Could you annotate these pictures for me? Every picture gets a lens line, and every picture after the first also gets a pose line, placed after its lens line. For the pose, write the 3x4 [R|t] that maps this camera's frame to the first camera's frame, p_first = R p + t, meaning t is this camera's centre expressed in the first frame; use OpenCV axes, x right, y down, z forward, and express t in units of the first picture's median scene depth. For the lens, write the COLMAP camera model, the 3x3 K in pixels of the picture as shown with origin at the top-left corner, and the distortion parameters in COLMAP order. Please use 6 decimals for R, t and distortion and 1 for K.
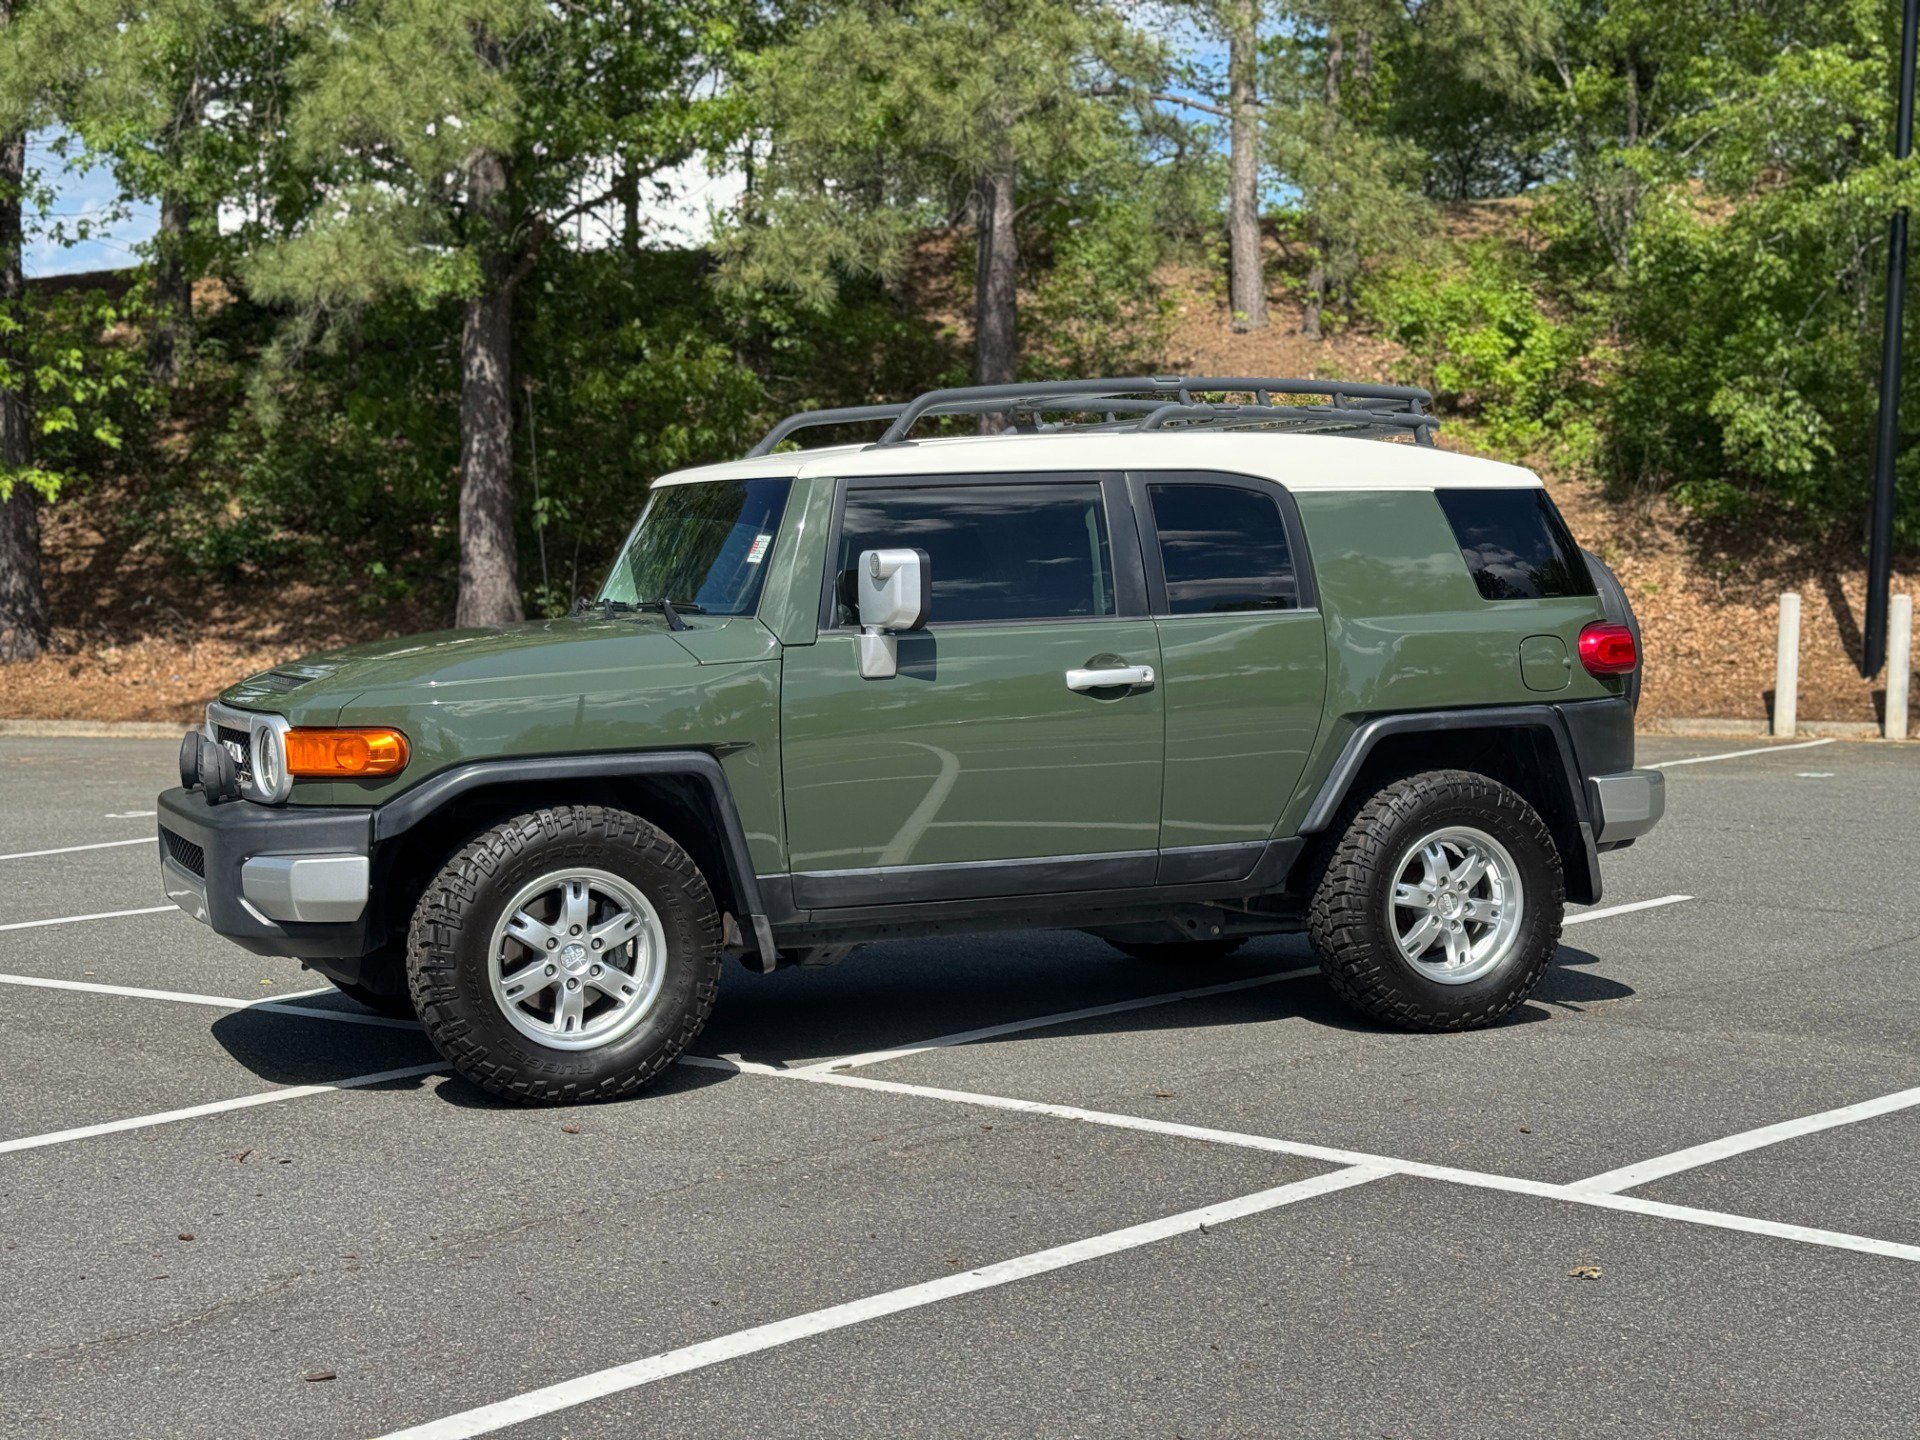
lens RADIAL K [[2674.8, 0, 966.6], [0, 2674.8, 696.7], [0, 0, 1]] dist [0.181133, -0.306572]
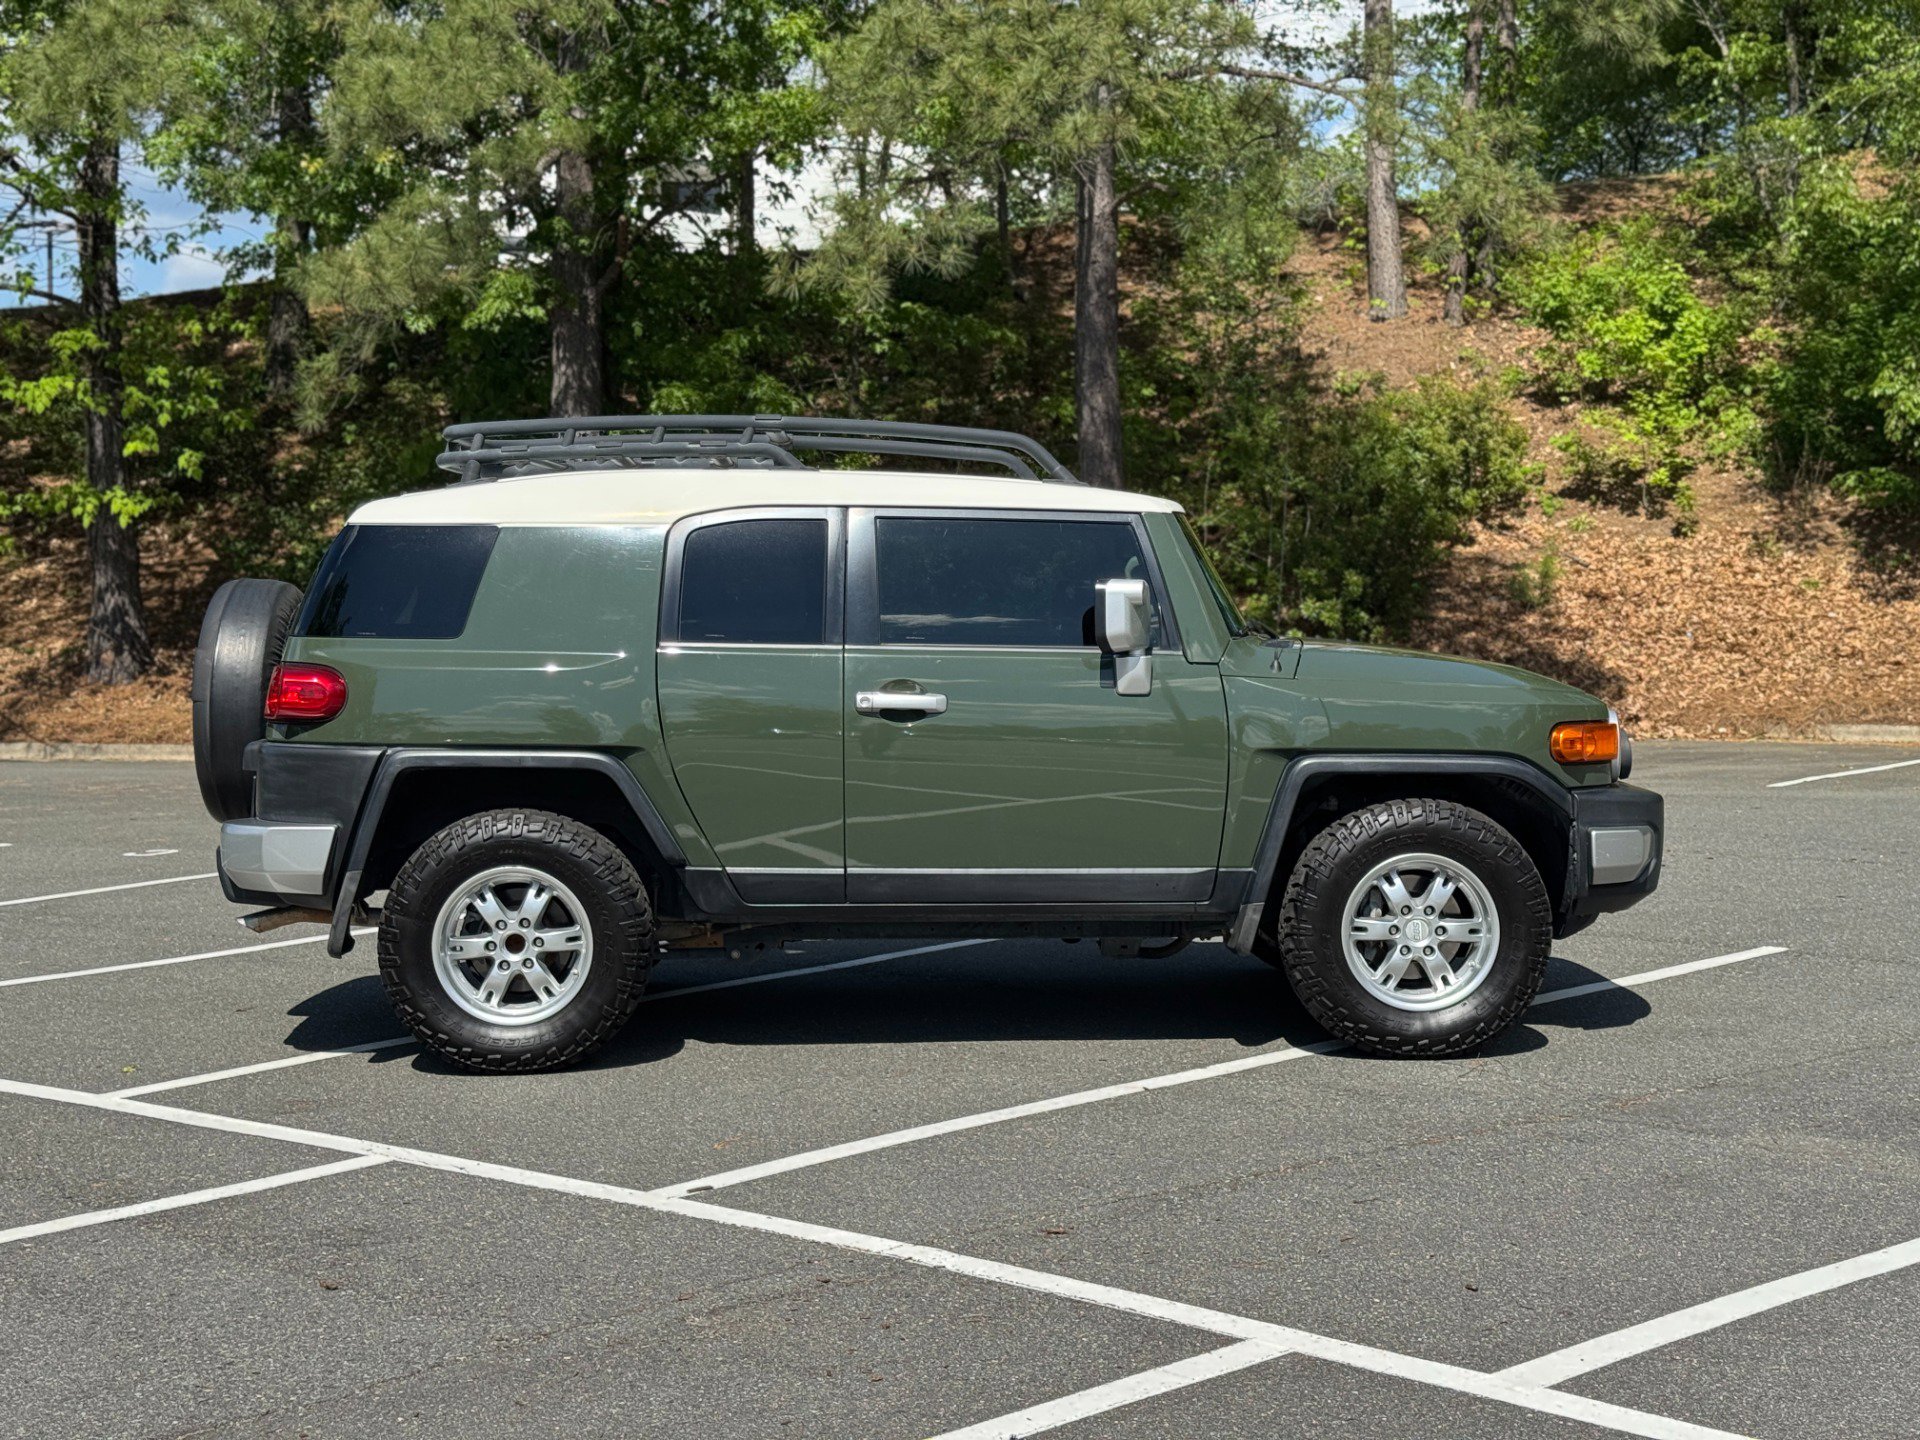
lens RADIAL K [[2674.8, 0, 966.6], [0, 2674.8, 696.7], [0, 0, 1]] dist [0.181133, -0.306572]
pose [[0.997399, -0.011387, -0.071172, 0.027223], [0.011468, 0.999934, 0.000724, -0.005090], [0.071159, -0.001538, 0.997464, 0.040108]]
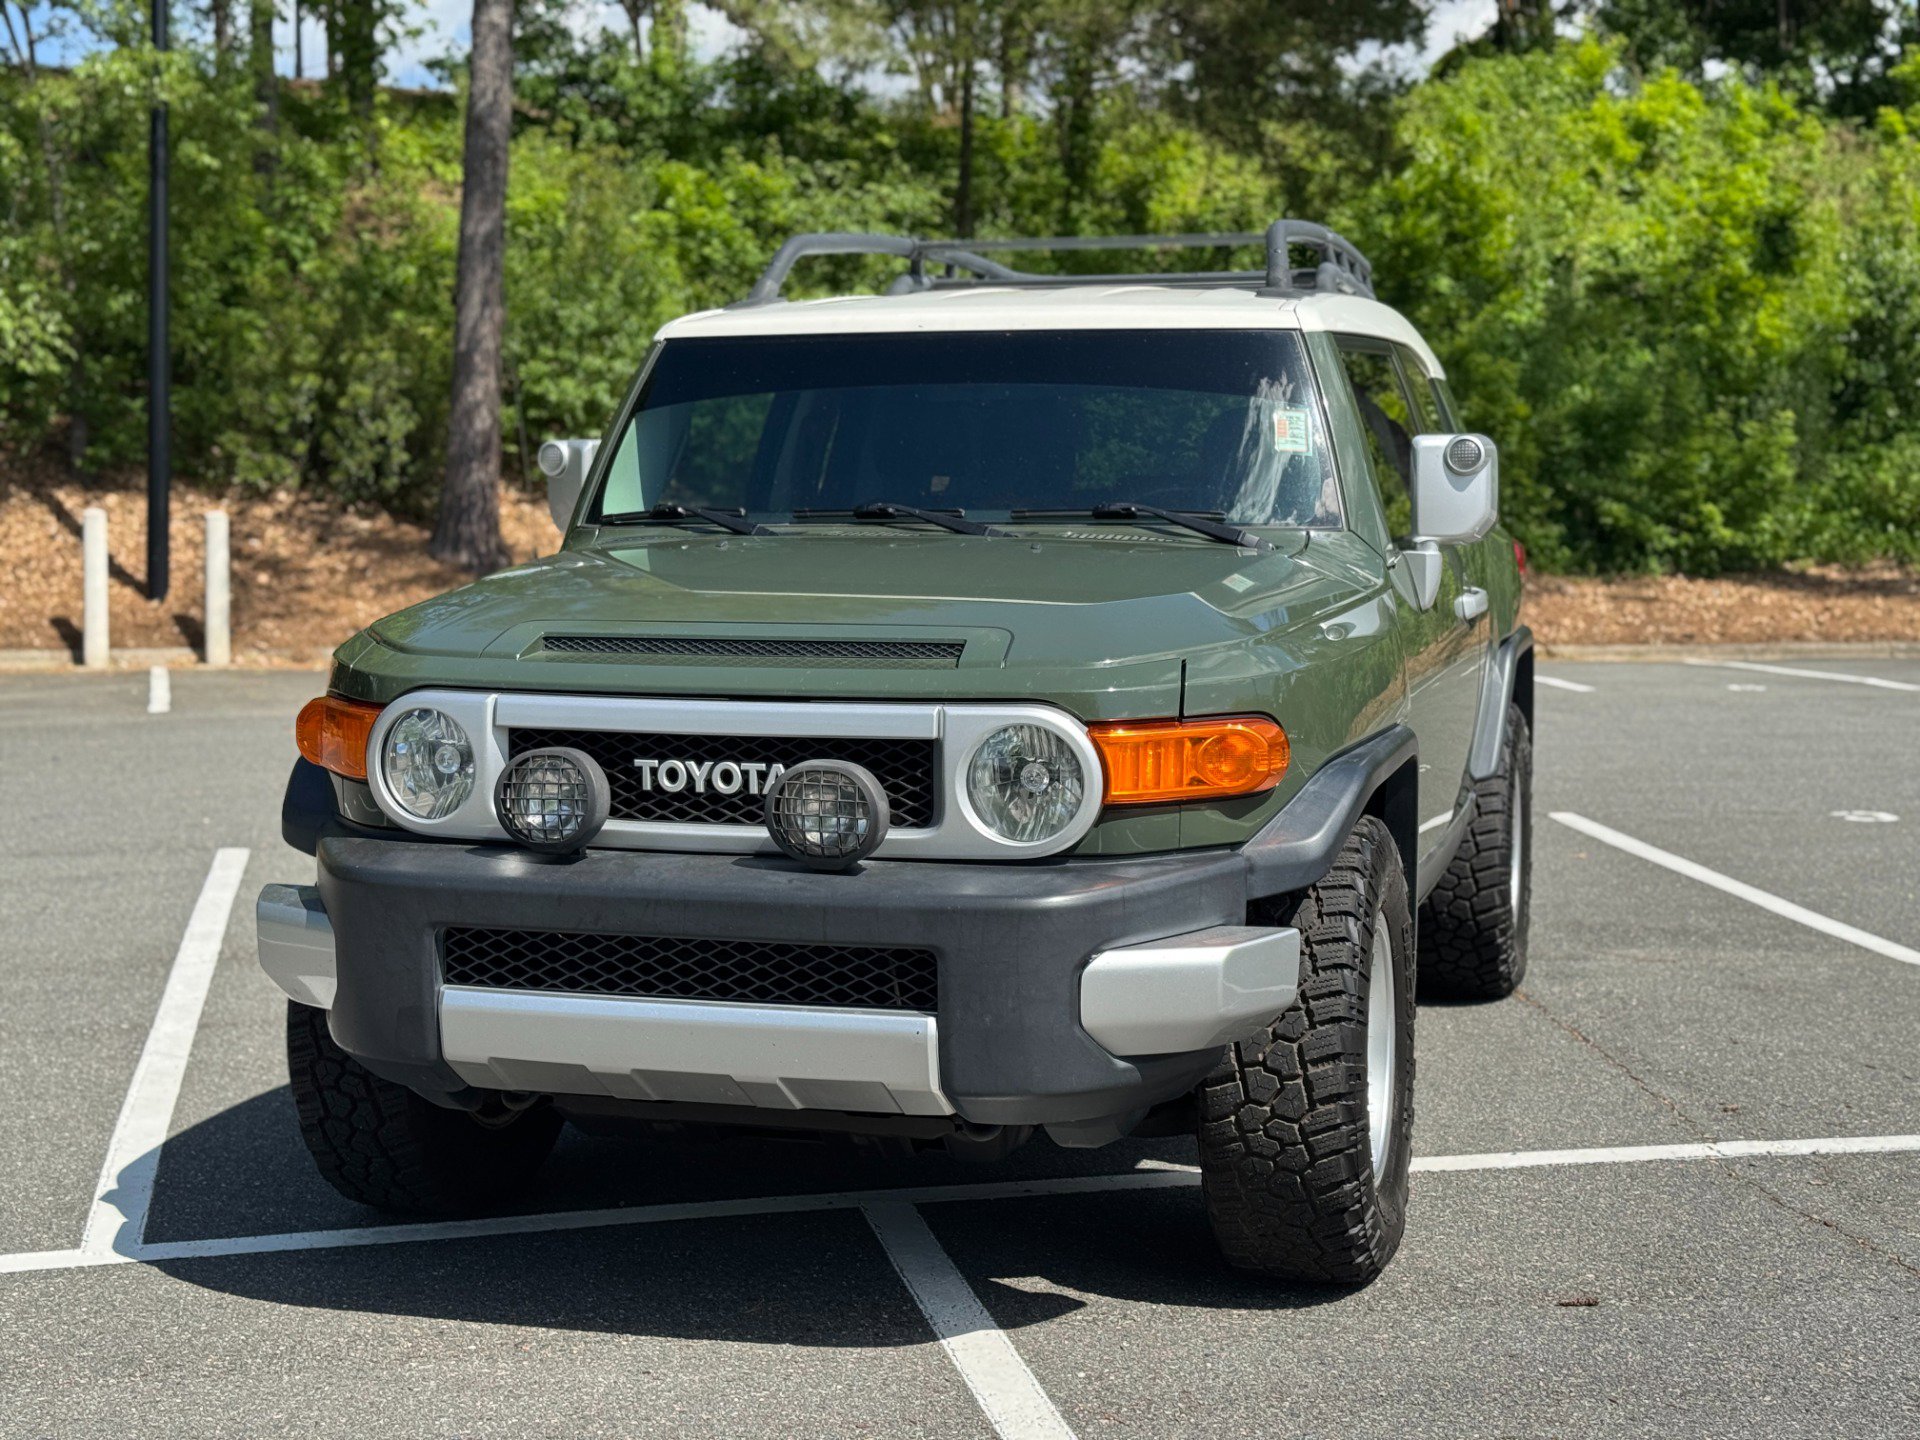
lens RADIAL K [[2674.8, 0, 966.6], [0, 2674.8, 696.7], [0, 0, 1]] dist [0.181133, -0.306572]
pose [[0.647499, -0.052248, 0.760273, -0.178909], [0.029929, 0.998621, 0.043139, -0.005232], [-0.761479, -0.005178, 0.648169, 0.162583]]
